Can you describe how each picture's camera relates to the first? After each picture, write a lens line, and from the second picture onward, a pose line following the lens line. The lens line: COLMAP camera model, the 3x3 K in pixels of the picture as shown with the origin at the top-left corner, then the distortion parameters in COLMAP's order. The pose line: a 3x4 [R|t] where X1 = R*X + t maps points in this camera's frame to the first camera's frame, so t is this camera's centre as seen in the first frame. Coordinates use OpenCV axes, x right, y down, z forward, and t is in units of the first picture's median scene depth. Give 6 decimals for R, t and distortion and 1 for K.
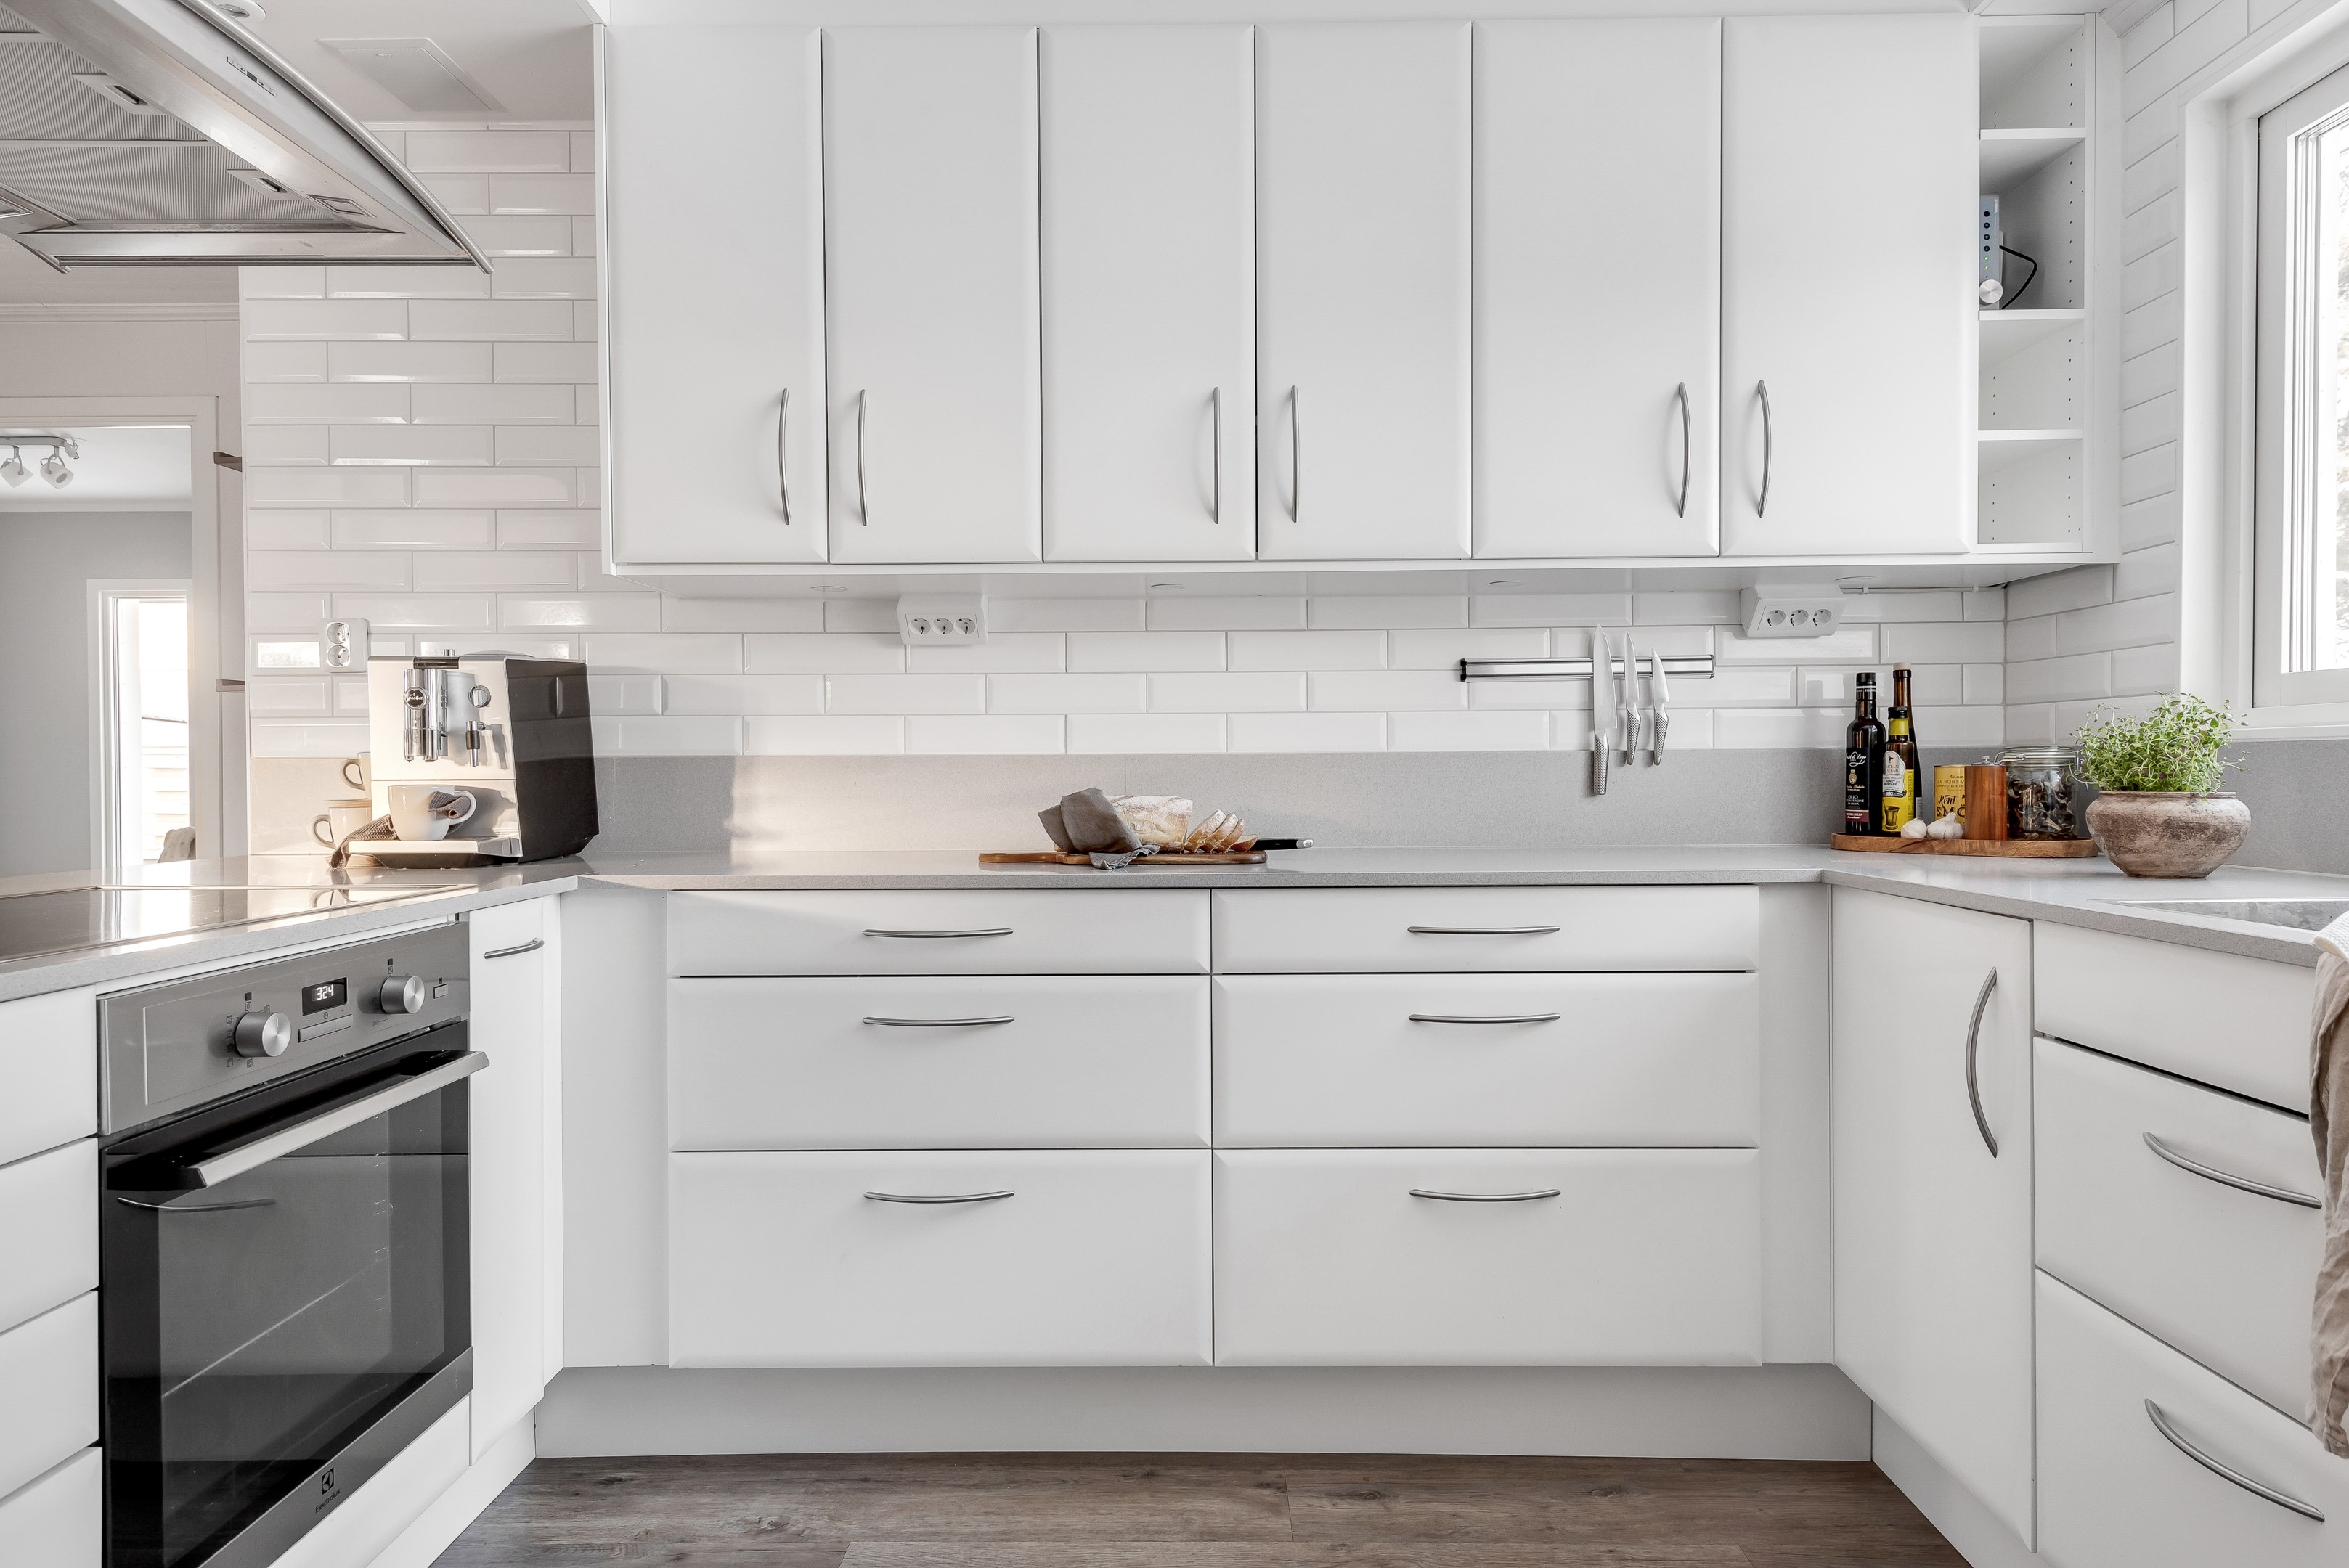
lens RADIAL K [[1413.5, 0, 1192.0], [0, 1413.5, 781.0], [0, 0, 1]] dist [0.032013, -0.017776]
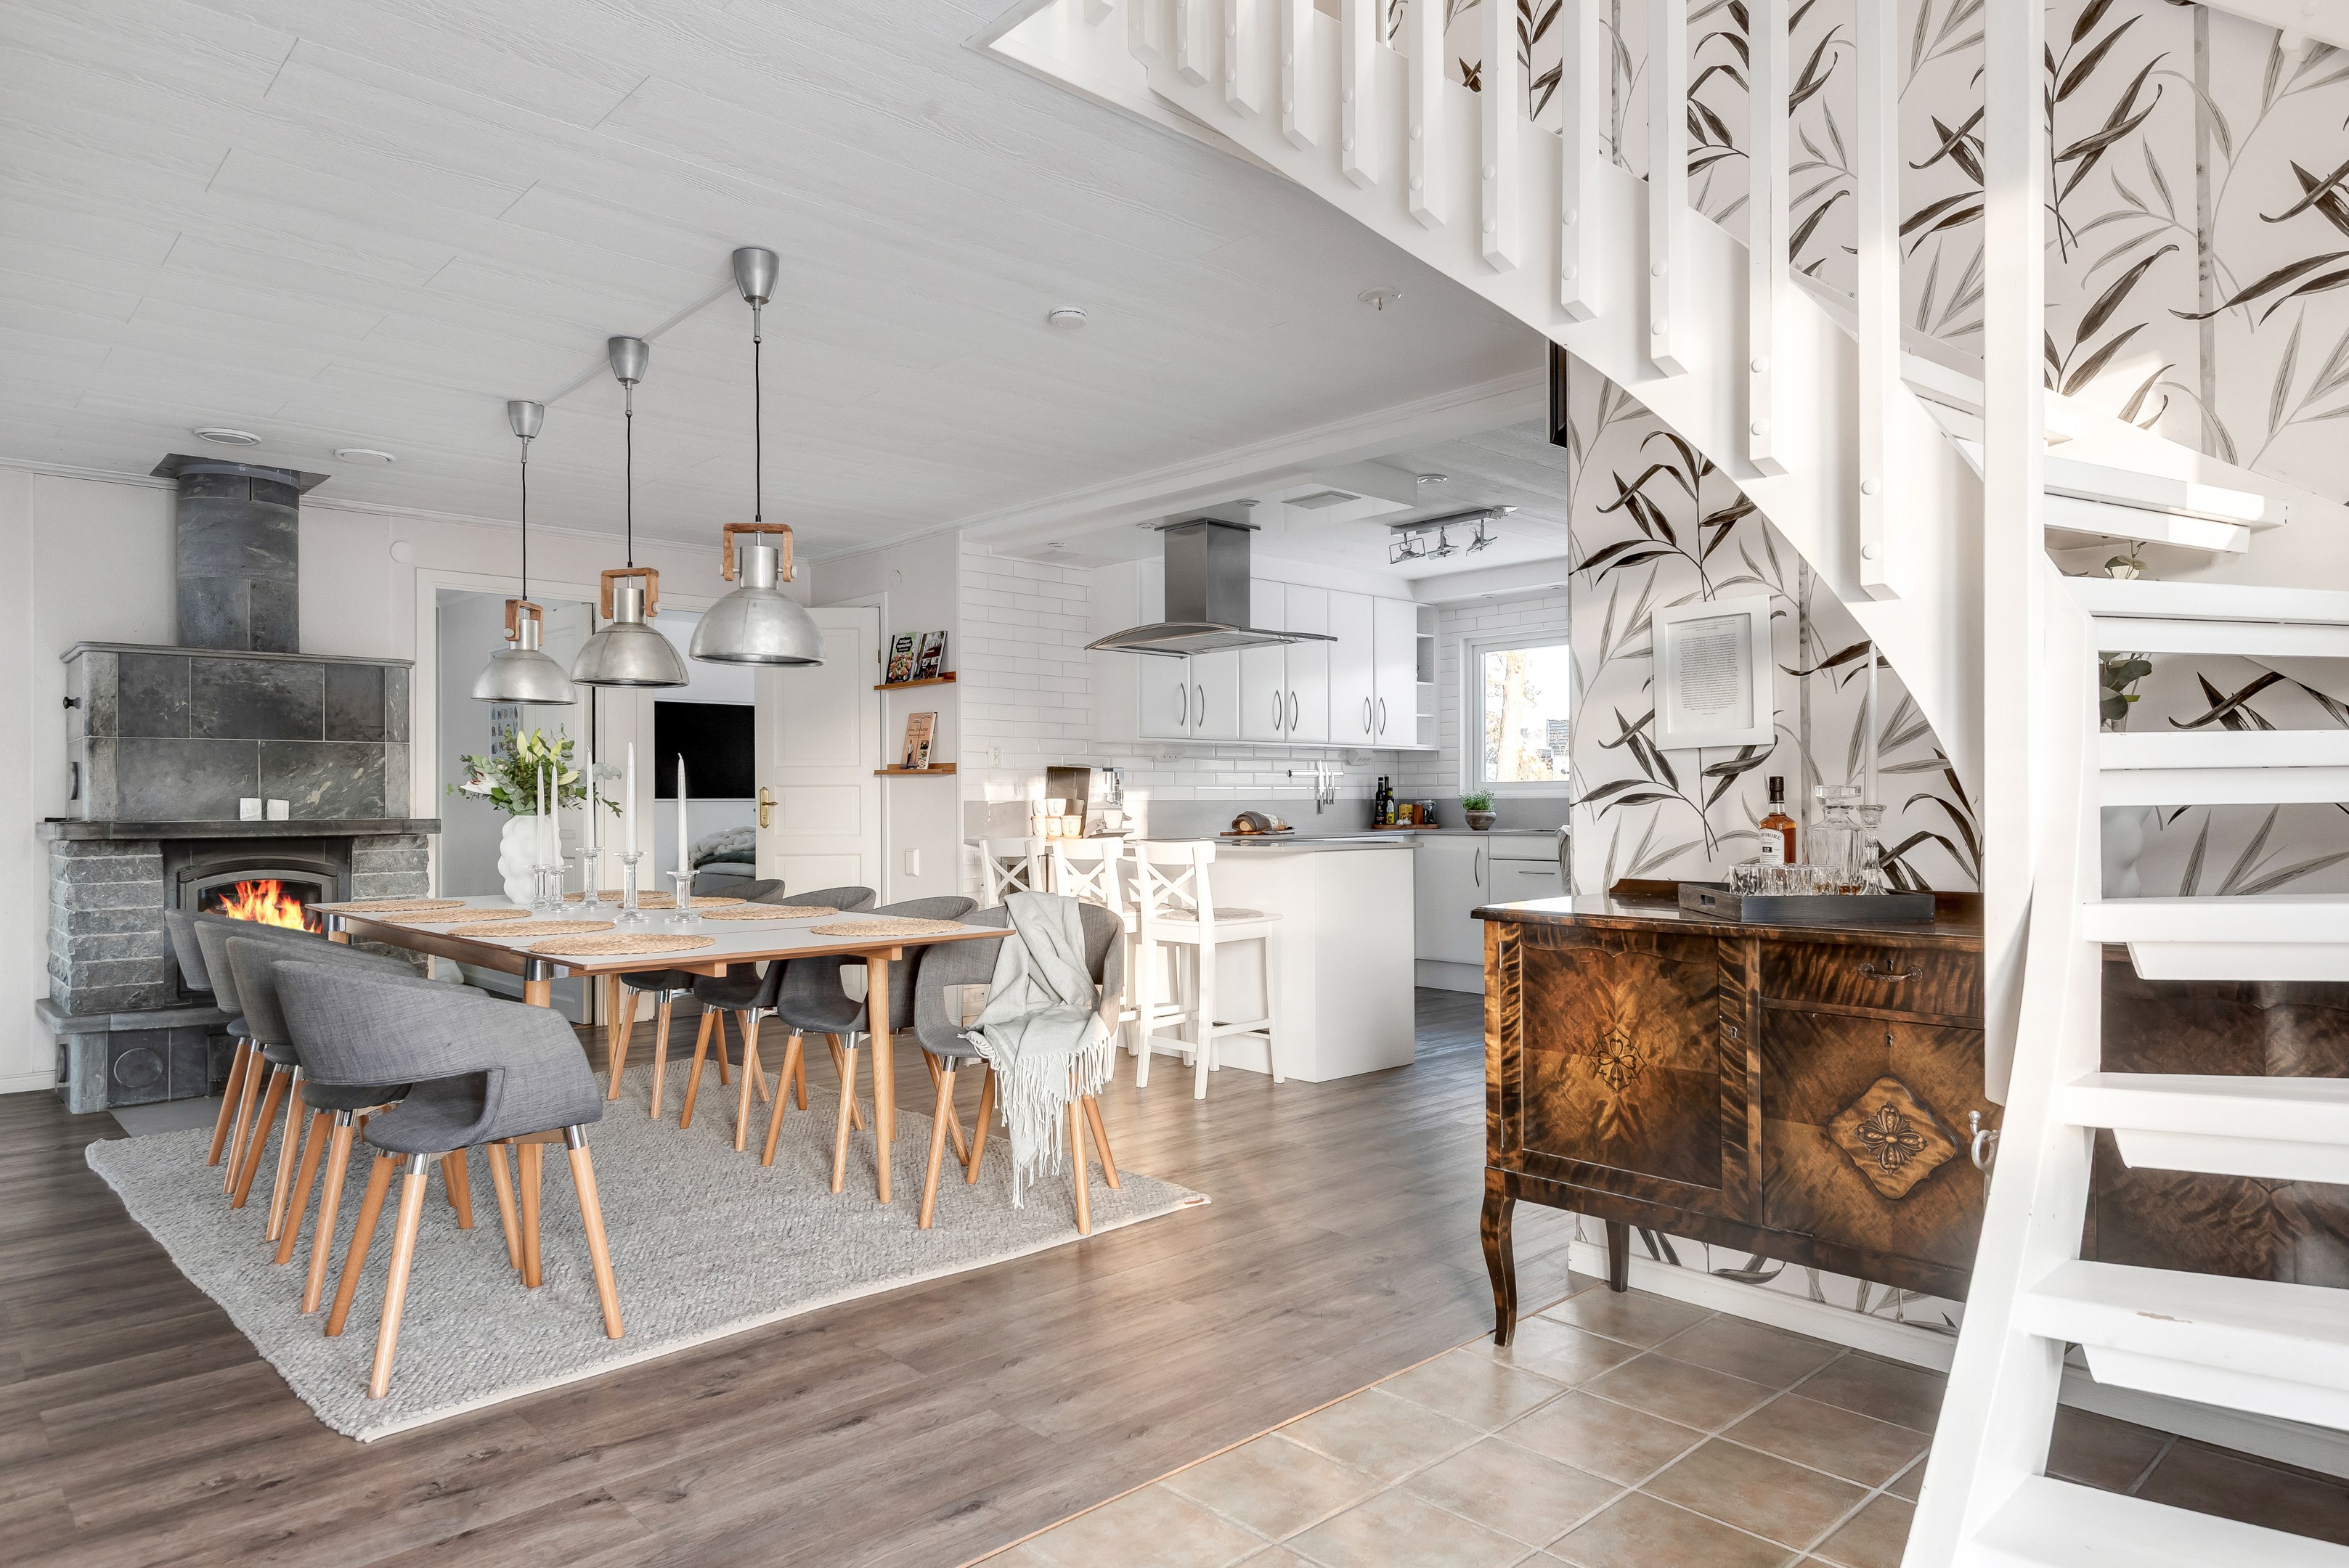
lens RADIAL K [[1413.5, 0, 1196.6], [0, 1413.5, 789.2], [0, 0, 1]] dist [0.032013, -0.017776]
pose [[0.720699, 0.008151, 0.693200, -2.431732], [0.006867, 0.999798, -0.018895, 0.015218], [-0.693214, 0.018378, 0.720498, -1.256857]]
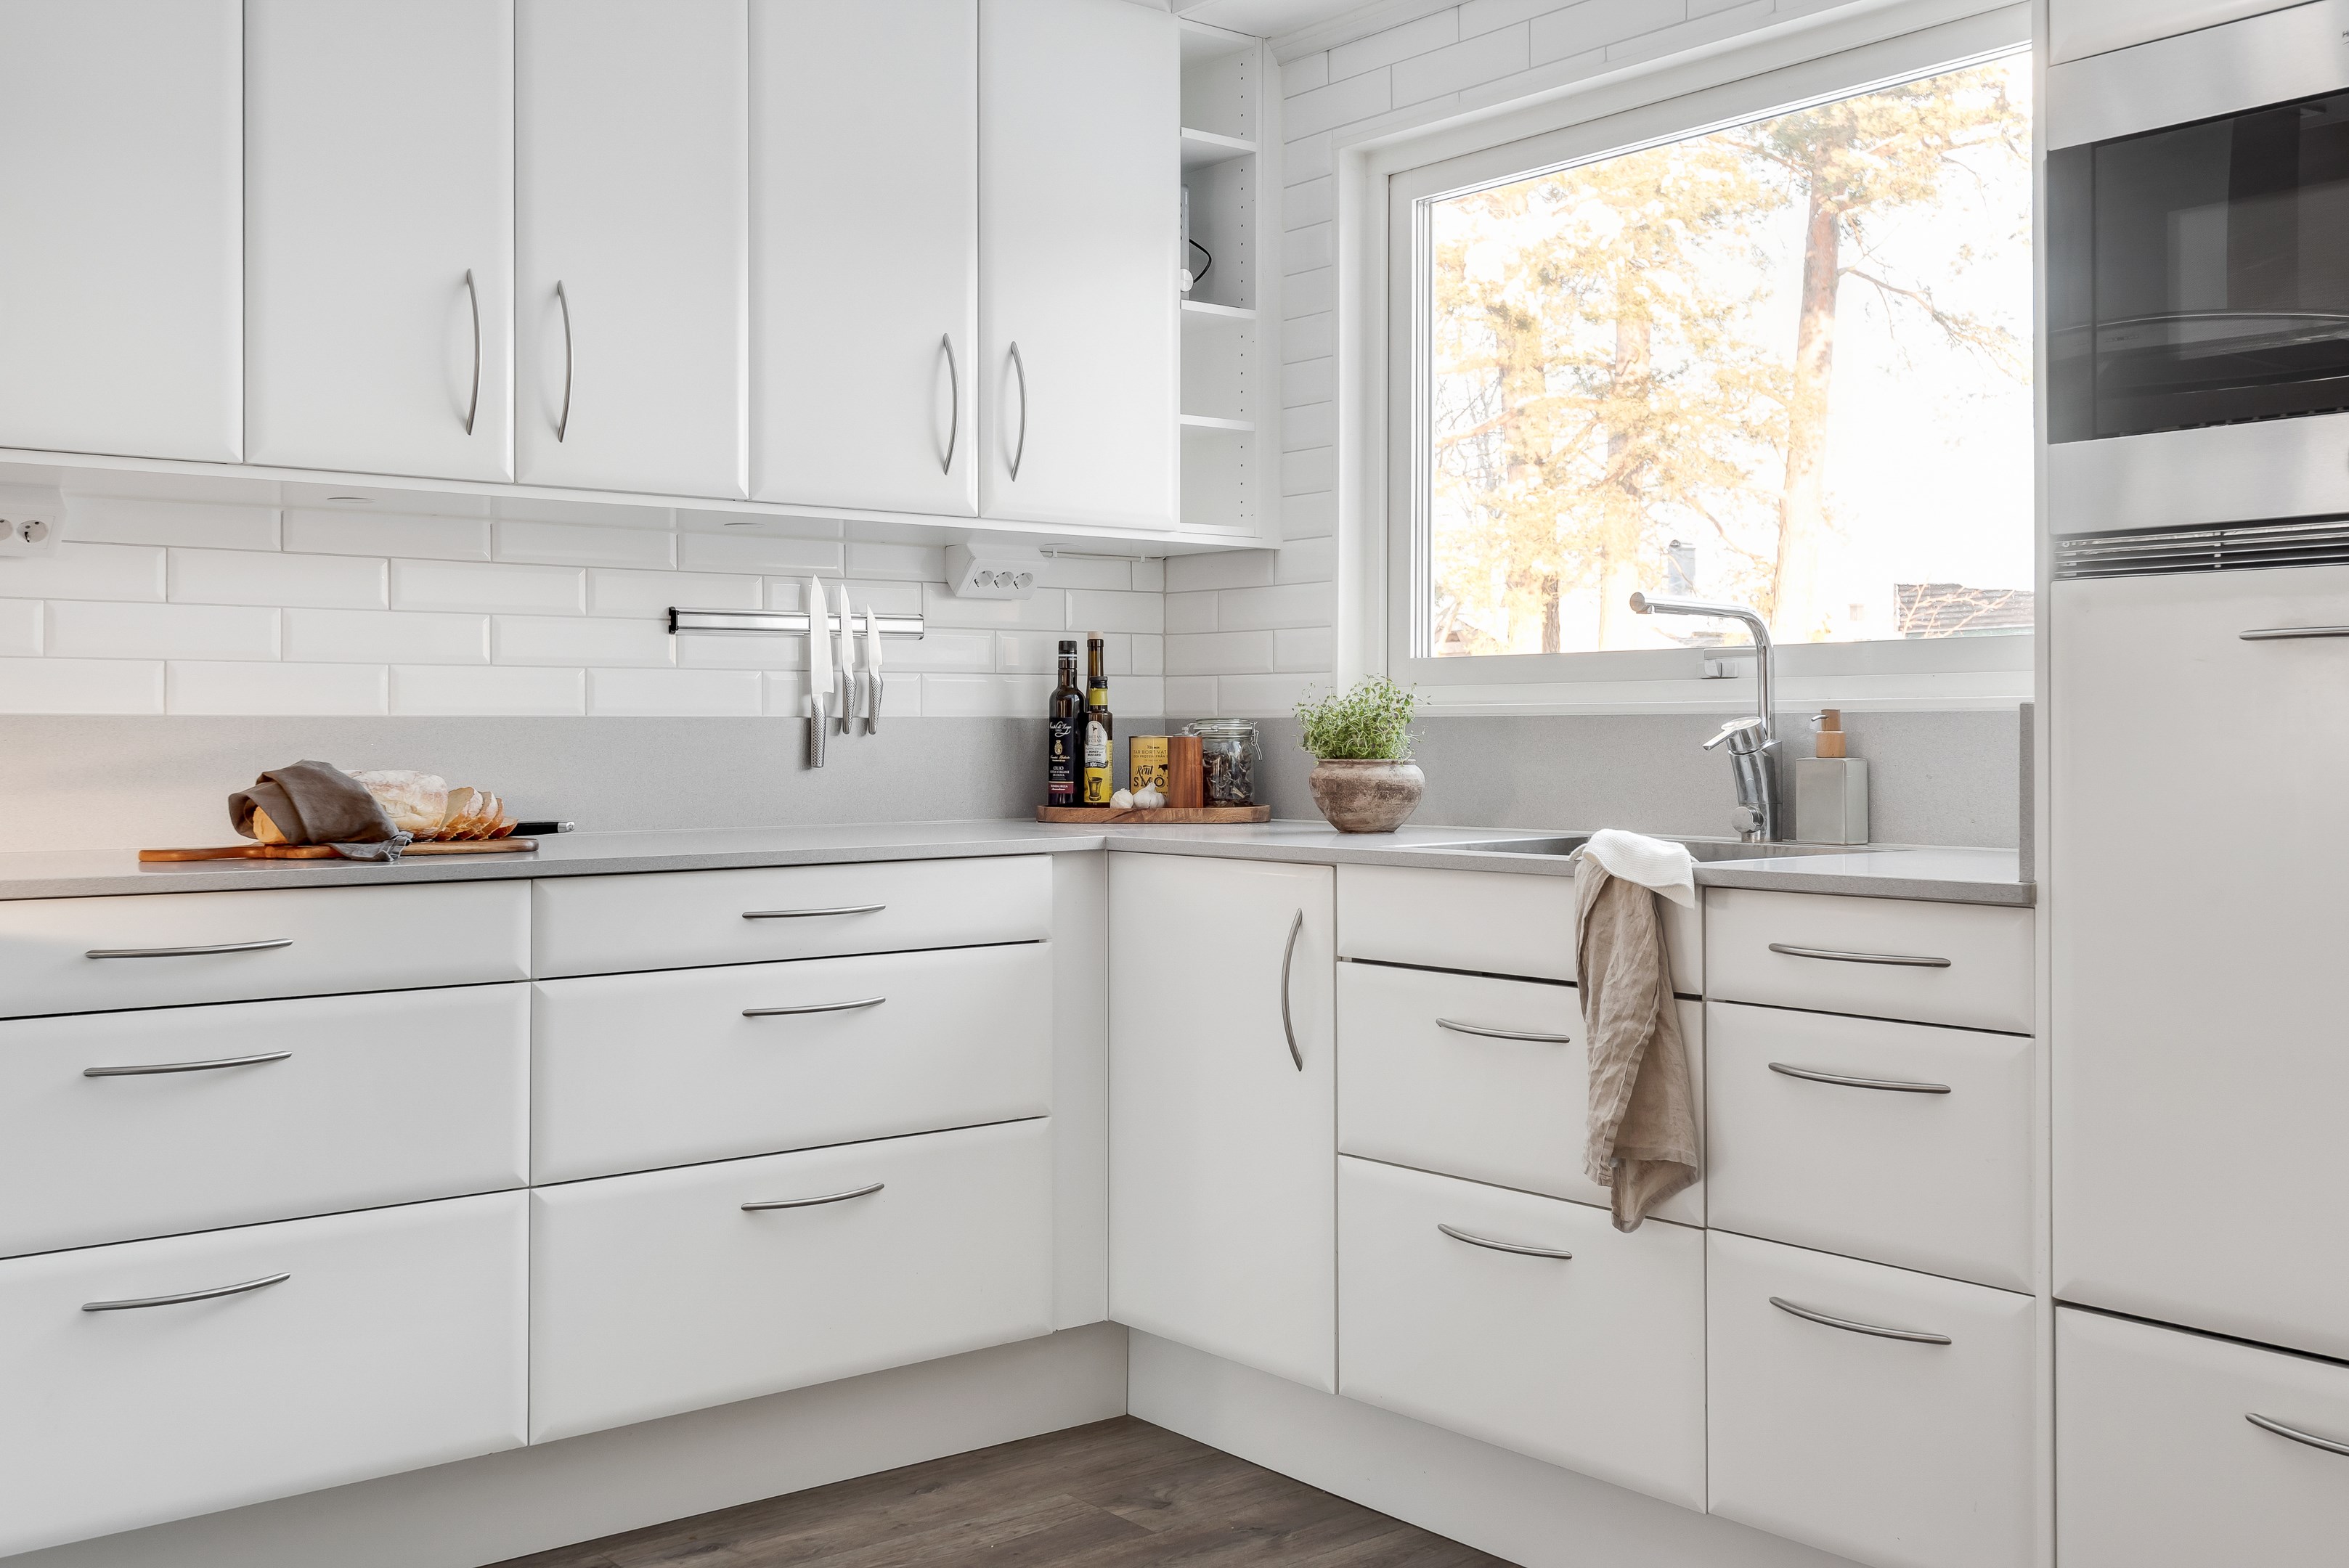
lens RADIAL K [[2266.7, 0, 1183.5], [0, 2266.7, 717.9], [0, 0, 1]] dist [0.046629, 0.000000]
pose [[0.768251, 0.009353, 0.640081, -0.510647], [0.002040, 0.999852, -0.017058, 0.003972], [-0.640146, 0.014411, 0.768118, -0.270835]]
